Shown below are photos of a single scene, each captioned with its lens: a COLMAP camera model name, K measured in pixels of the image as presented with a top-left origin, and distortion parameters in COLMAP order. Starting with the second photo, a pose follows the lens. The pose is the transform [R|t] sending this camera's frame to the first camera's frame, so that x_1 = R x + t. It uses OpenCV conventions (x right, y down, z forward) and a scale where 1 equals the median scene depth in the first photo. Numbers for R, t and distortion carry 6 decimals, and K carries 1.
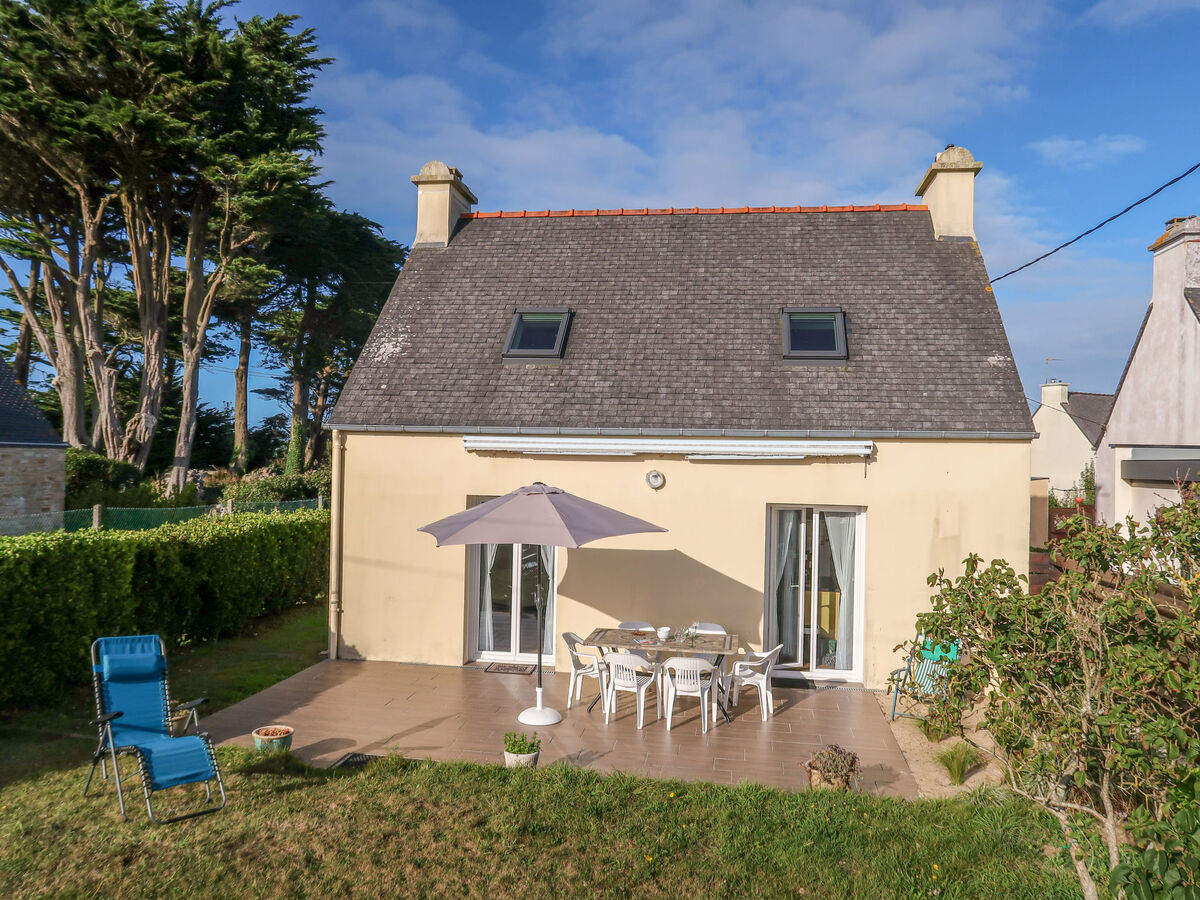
lens RADIAL K [[942.6, 0, 594.1], [0, 942.6, 456.1], [0, 0, 1]] dist [-0.020985, 0.005195]
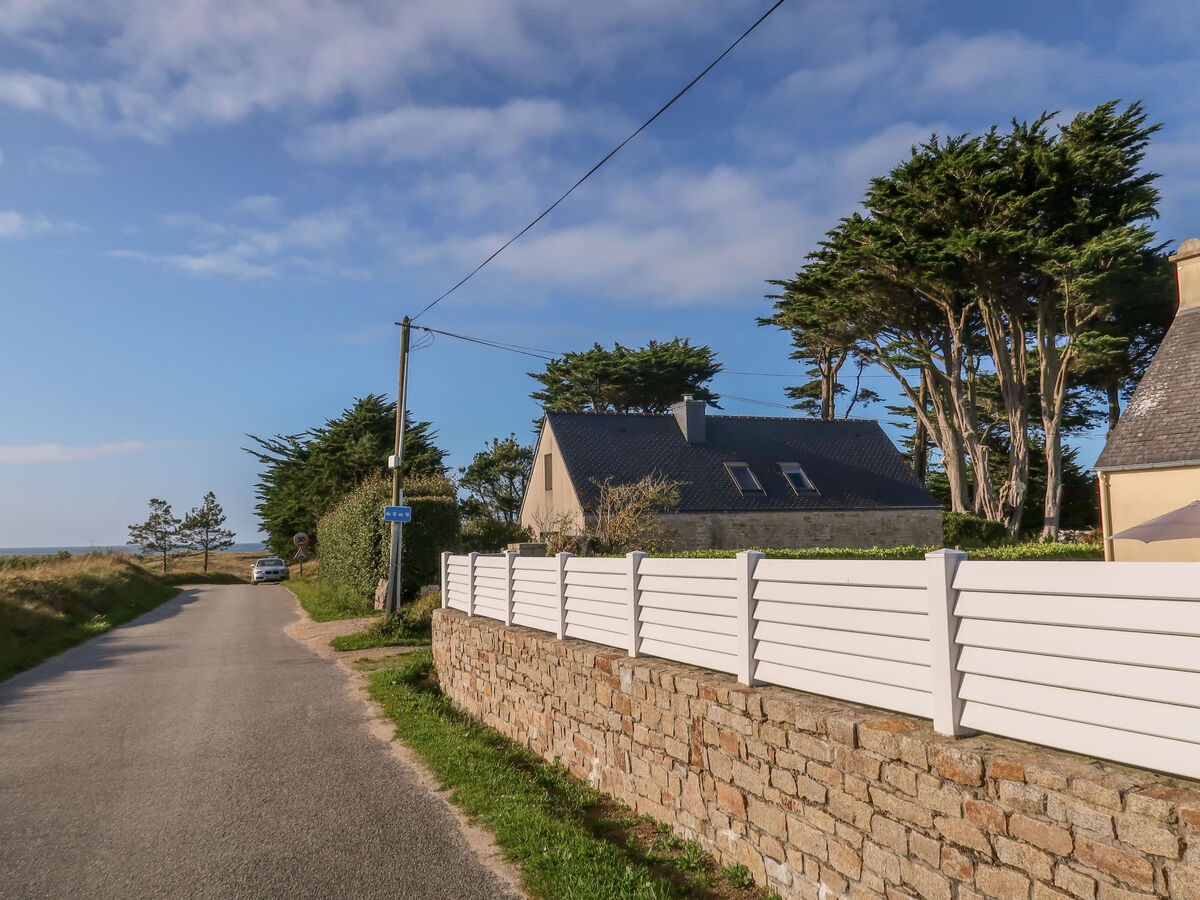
lens RADIAL K [[942.6, 0, 587.2], [0, 942.6, 452.1], [0, 0, 1]] dist [-0.020985, 0.005195]
pose [[0.614604, -0.107560, -0.781468, 0.110806], [0.041958, 0.993715, -0.103775, 0.018043], [0.787719, 0.030992, 0.615255, -0.135119]]
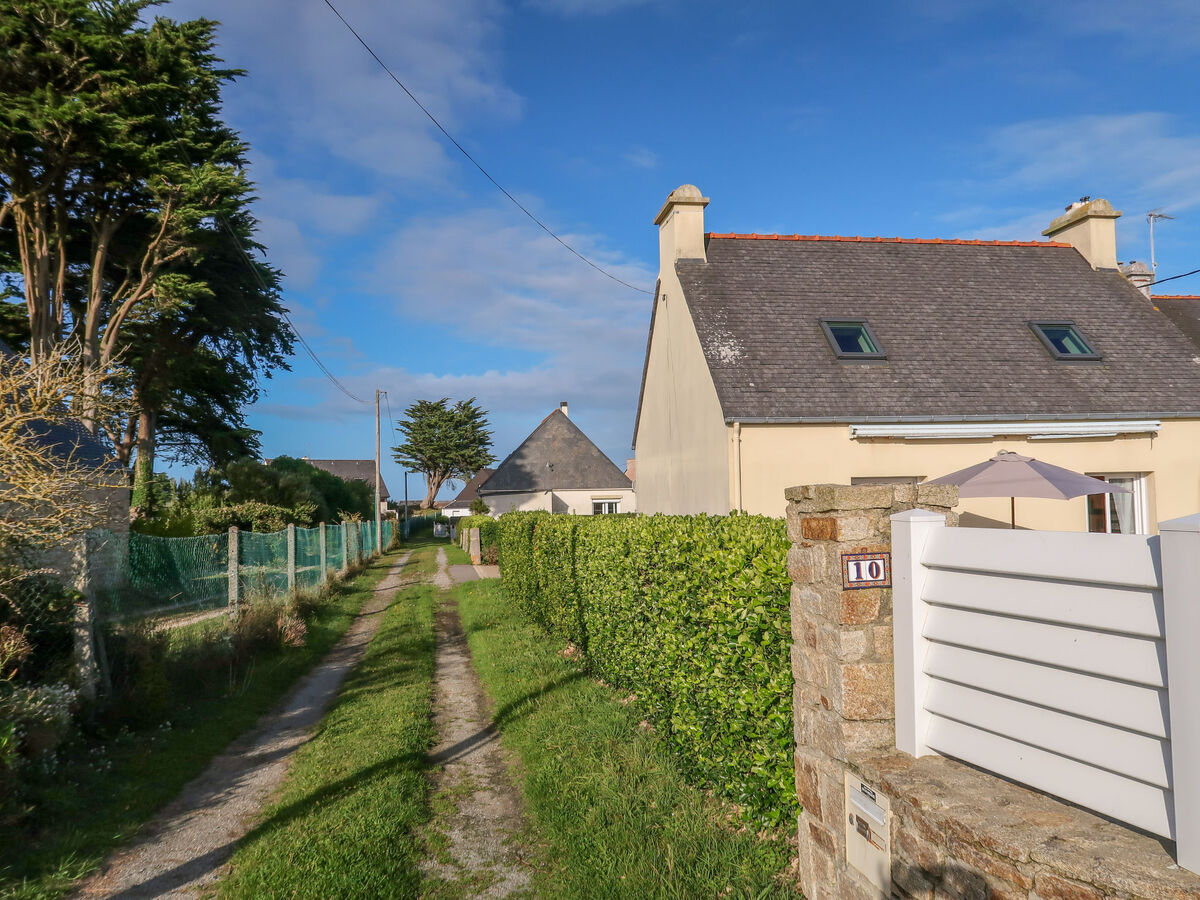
lens RADIAL K [[942.6, 0, 602.3], [0, 942.6, 457.2], [0, 0, 1]] dist [-0.020985, 0.005195]
pose [[0.952345, -0.028872, 0.303653, -0.262751], [0.040095, 0.998721, -0.030788, 0.013766], [-0.302376, 0.041496, 0.952285, 0.001584]]
